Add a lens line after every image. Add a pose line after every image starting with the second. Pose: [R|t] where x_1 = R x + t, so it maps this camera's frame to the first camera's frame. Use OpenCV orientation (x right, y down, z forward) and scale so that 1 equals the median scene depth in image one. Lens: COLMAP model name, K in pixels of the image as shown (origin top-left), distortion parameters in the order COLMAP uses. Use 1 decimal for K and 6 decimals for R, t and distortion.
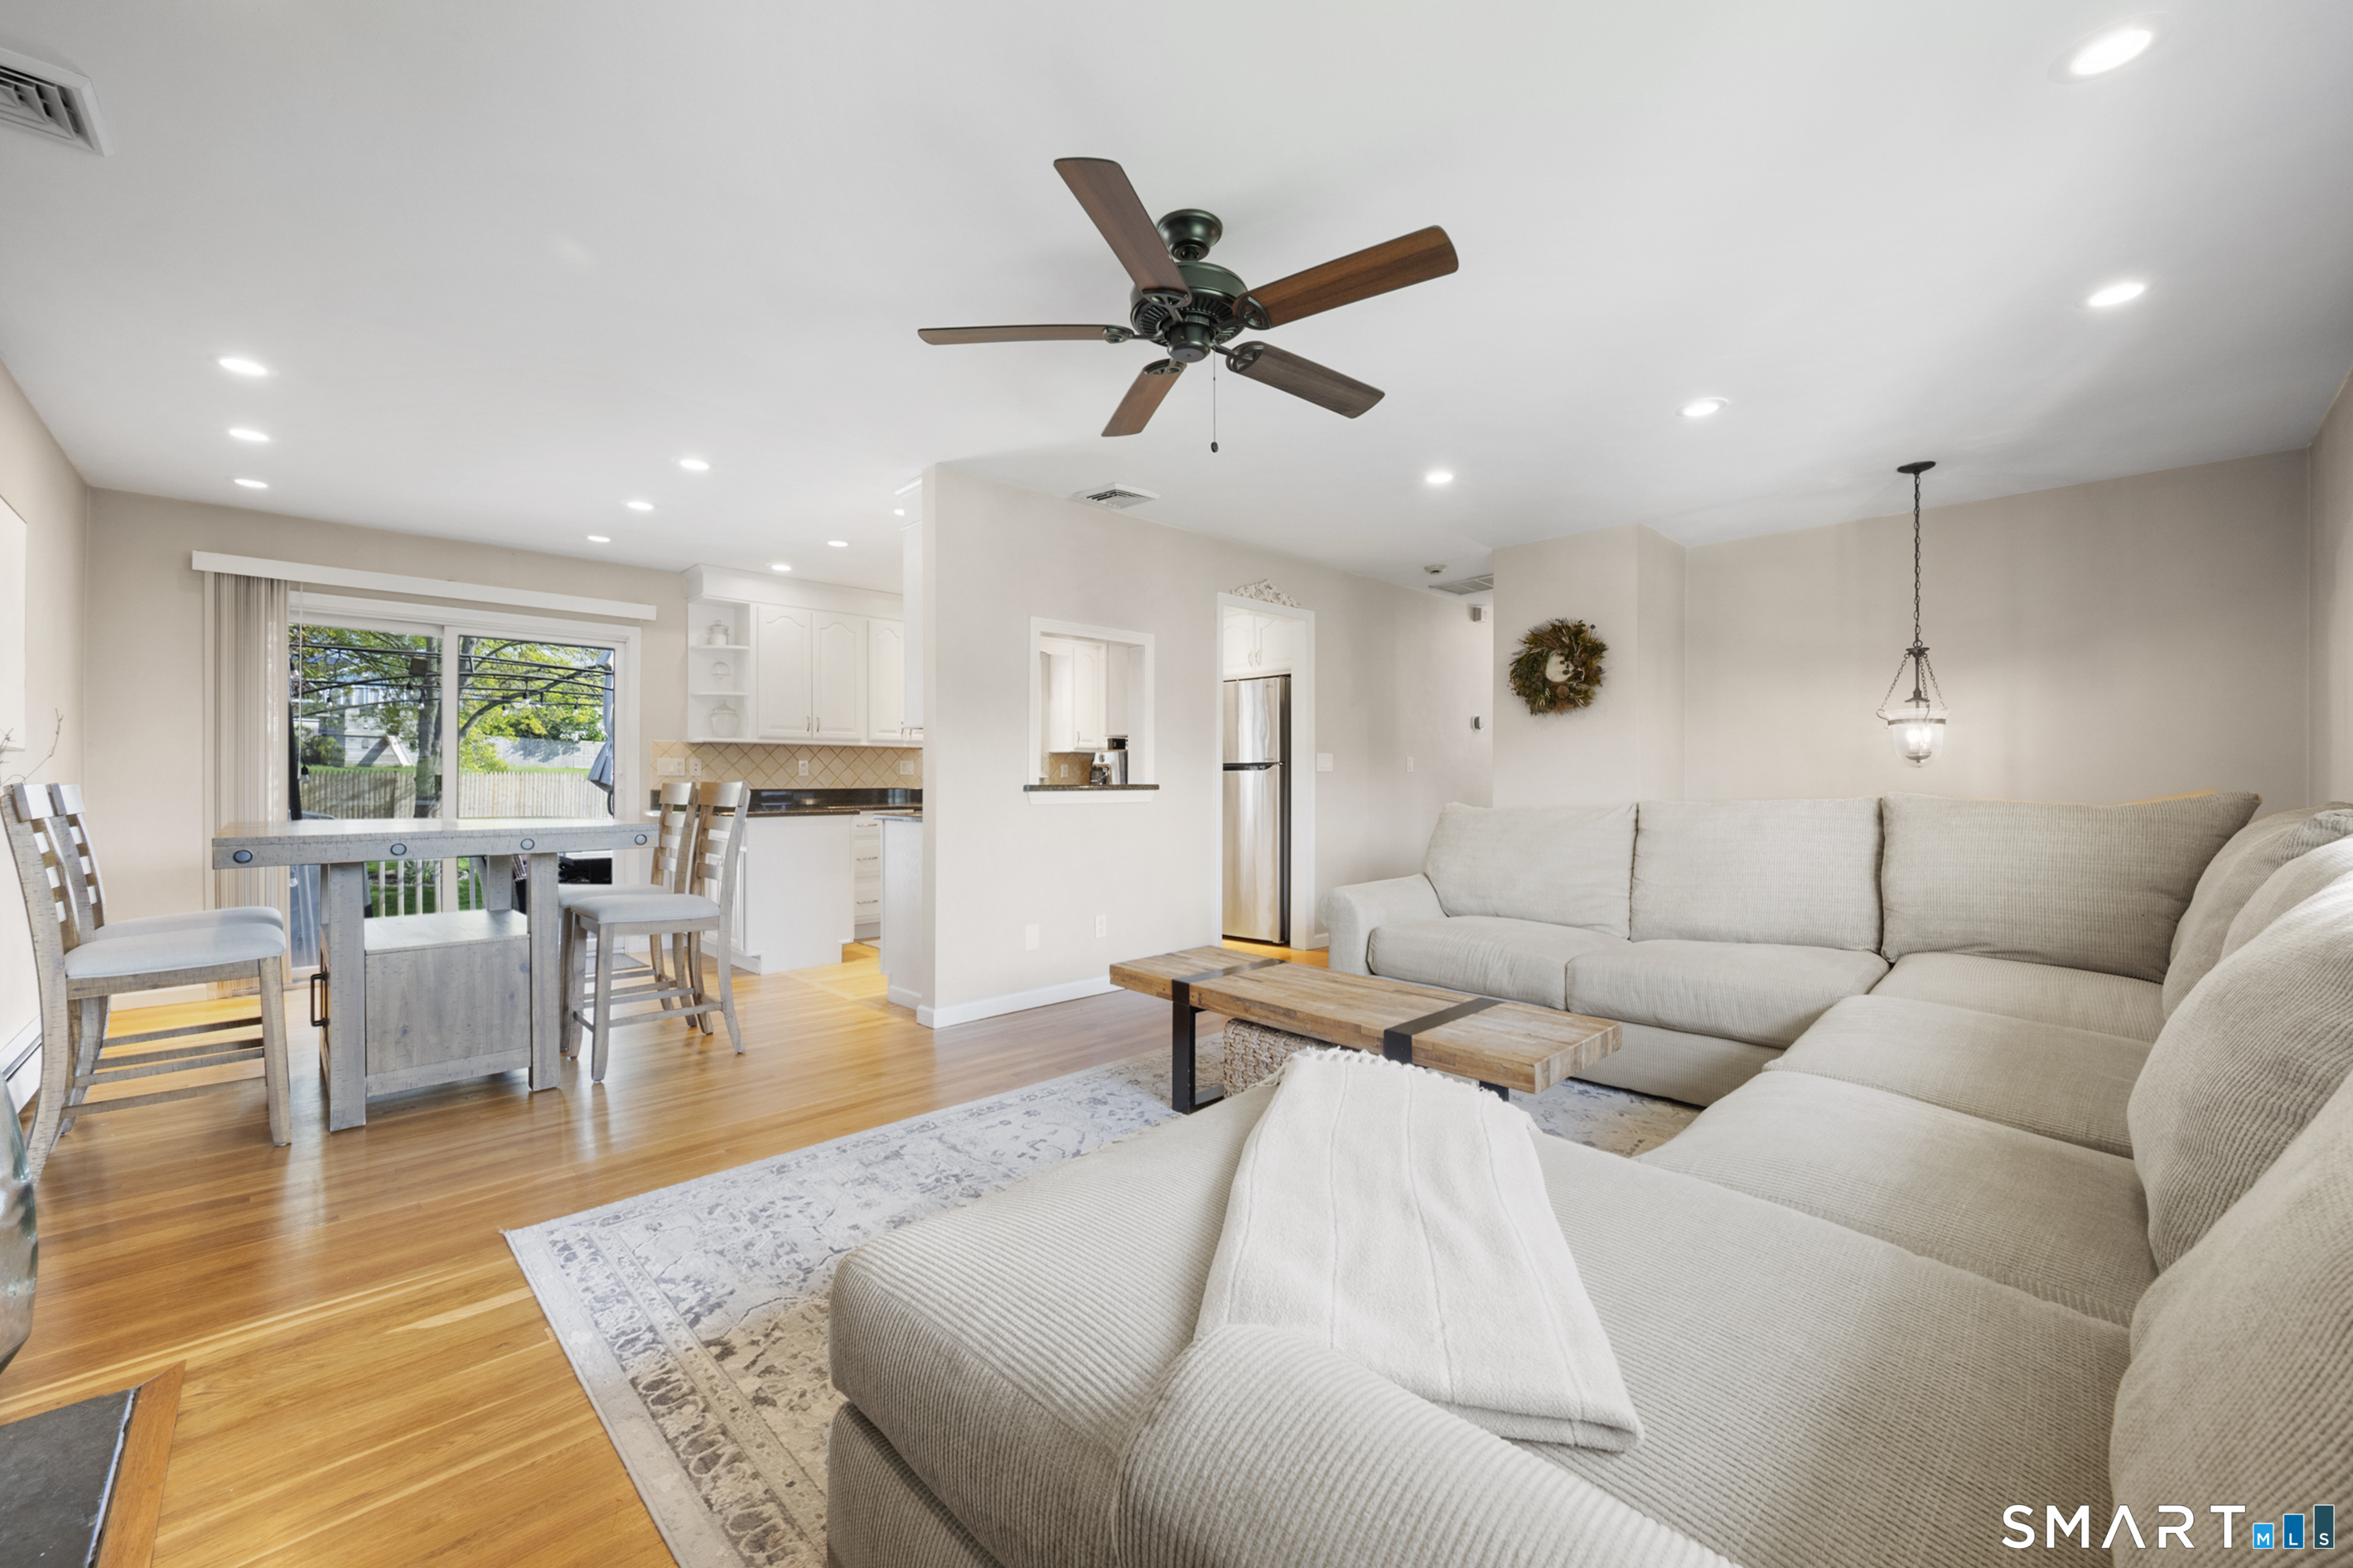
lens RADIAL K [[926.3, 0, 1184.4], [0, 926.3, 799.4], [0, 0, 1]] dist [0.000164, 0.000596]
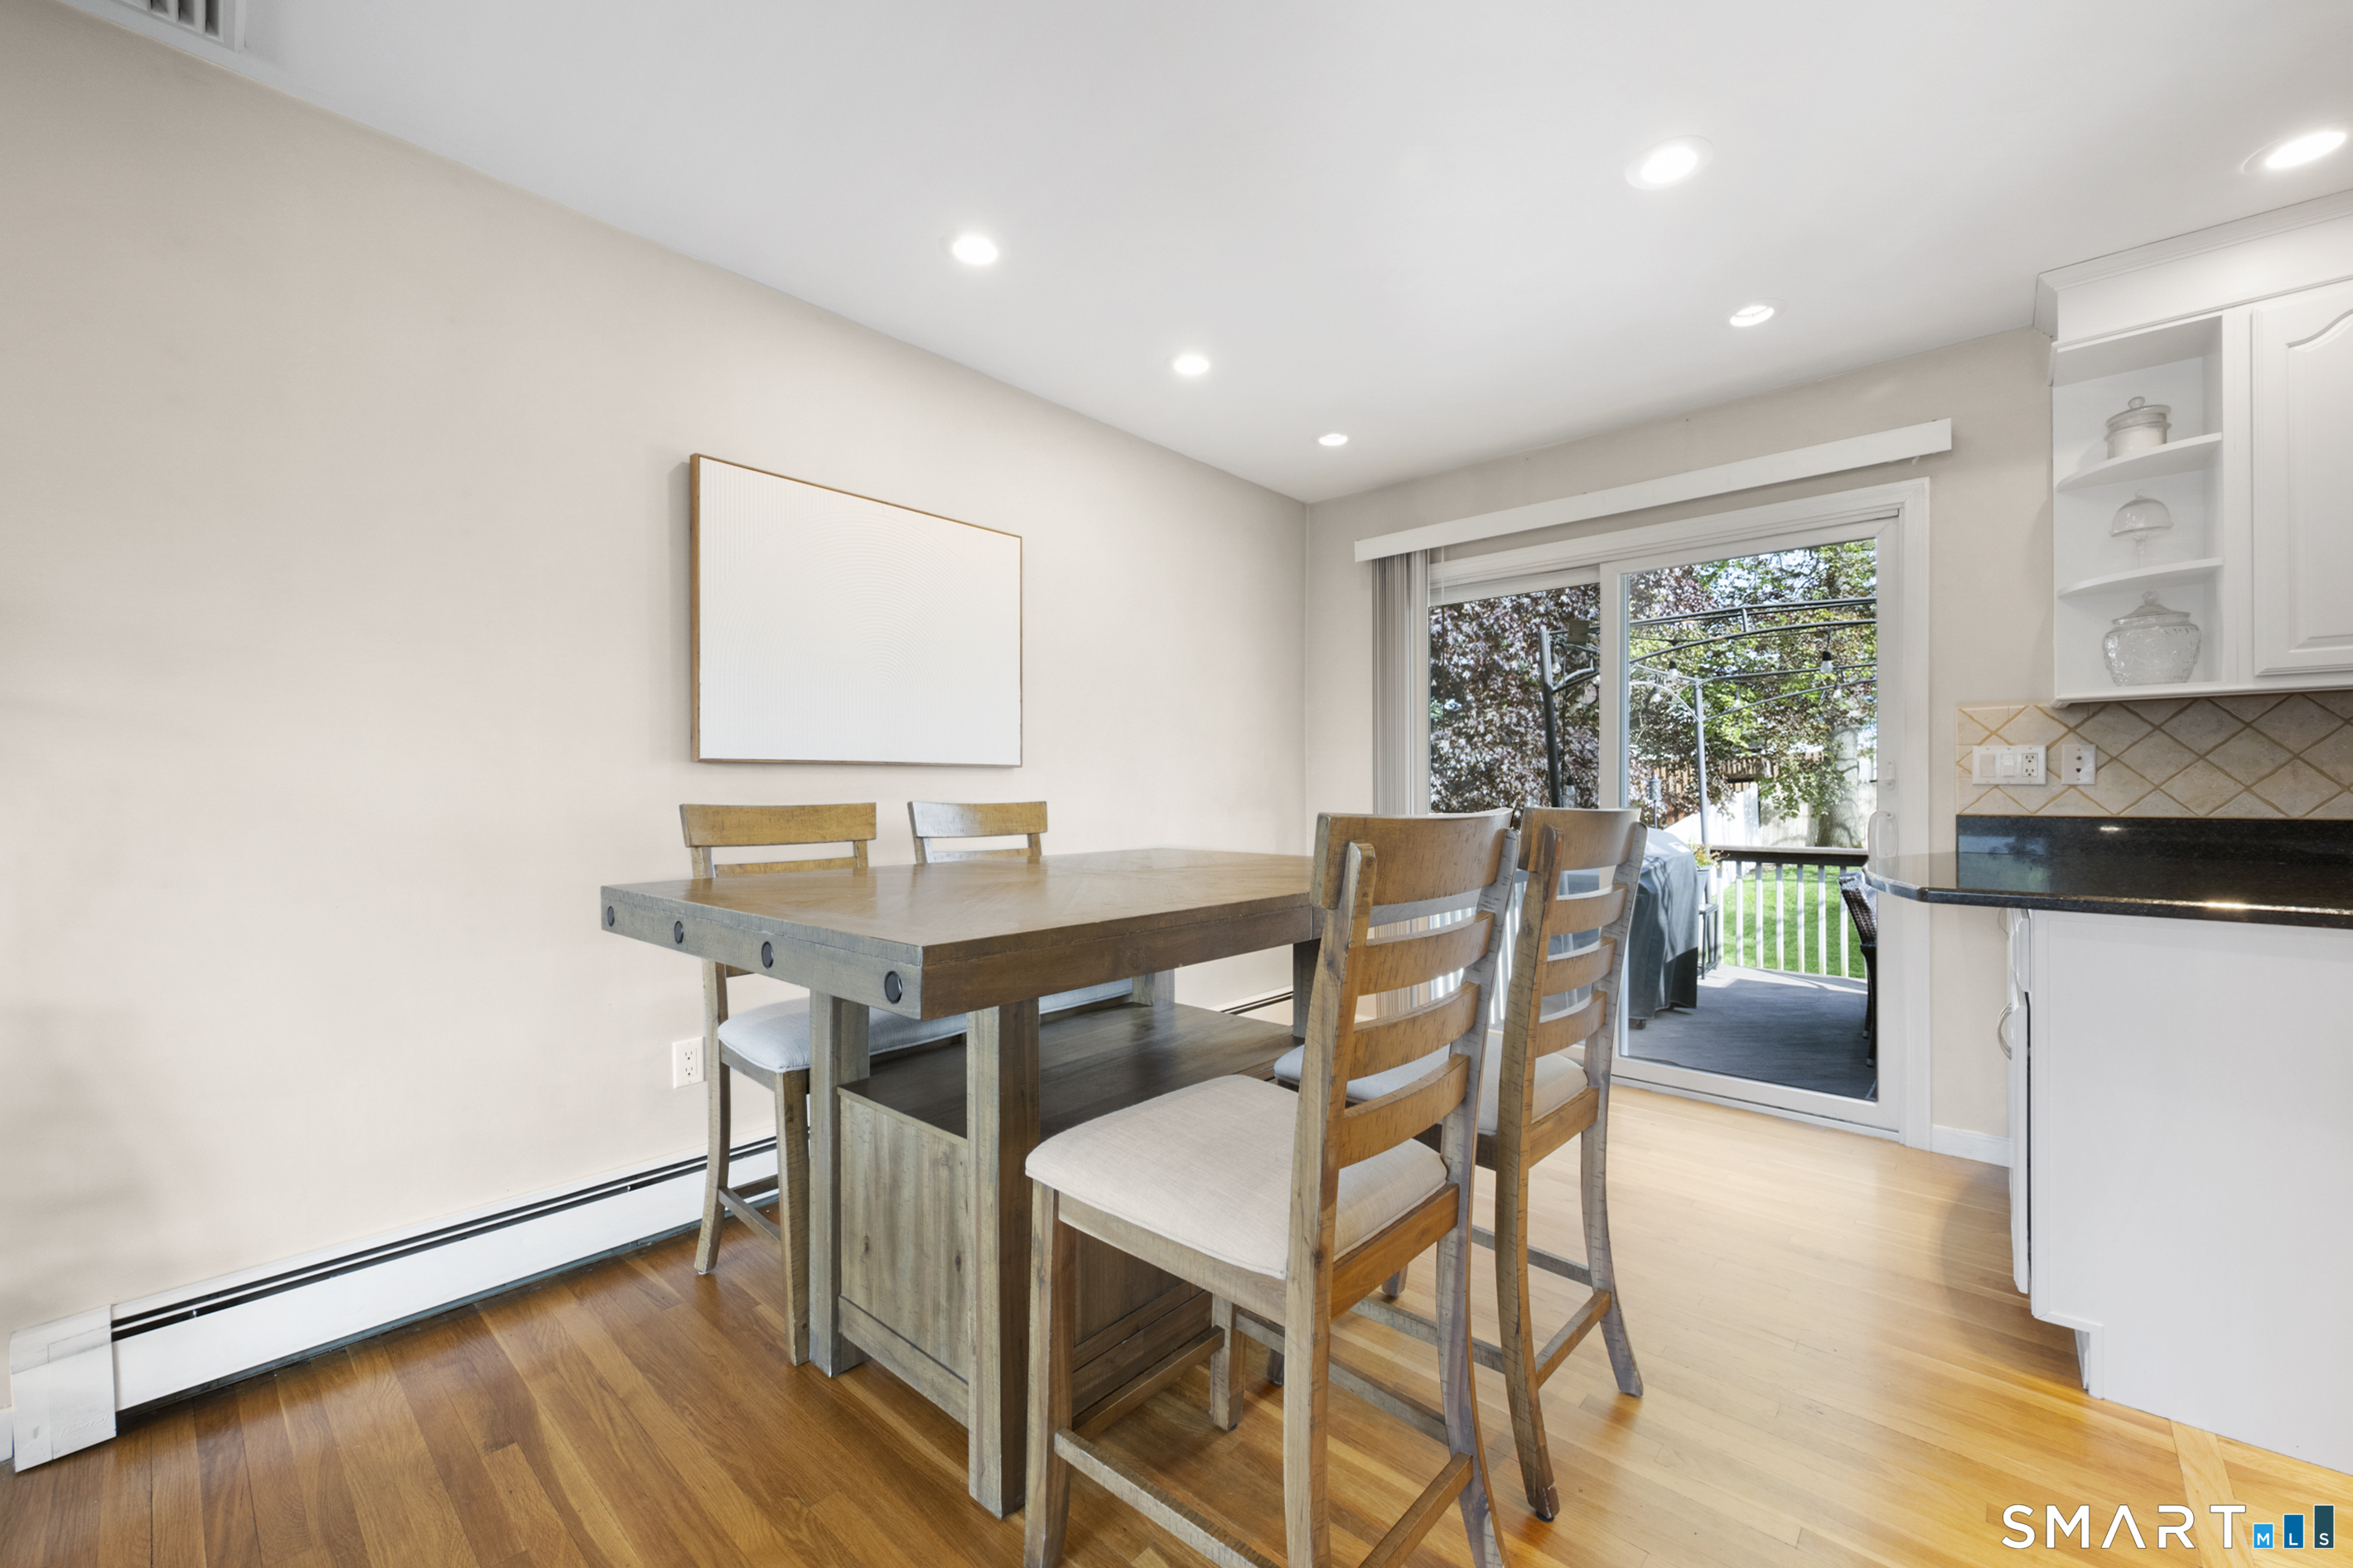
lens RADIAL K [[926.3, 0, 1184.4], [0, 926.3, 799.4], [0, 0, 1]] dist [0.000164, 0.000596]
pose [[0.068901, 0.009099, -0.997582, -0.131132], [-0.015993, 0.999840, 0.008015, -0.015259], [0.997495, 0.015402, 0.069035, 0.568127]]
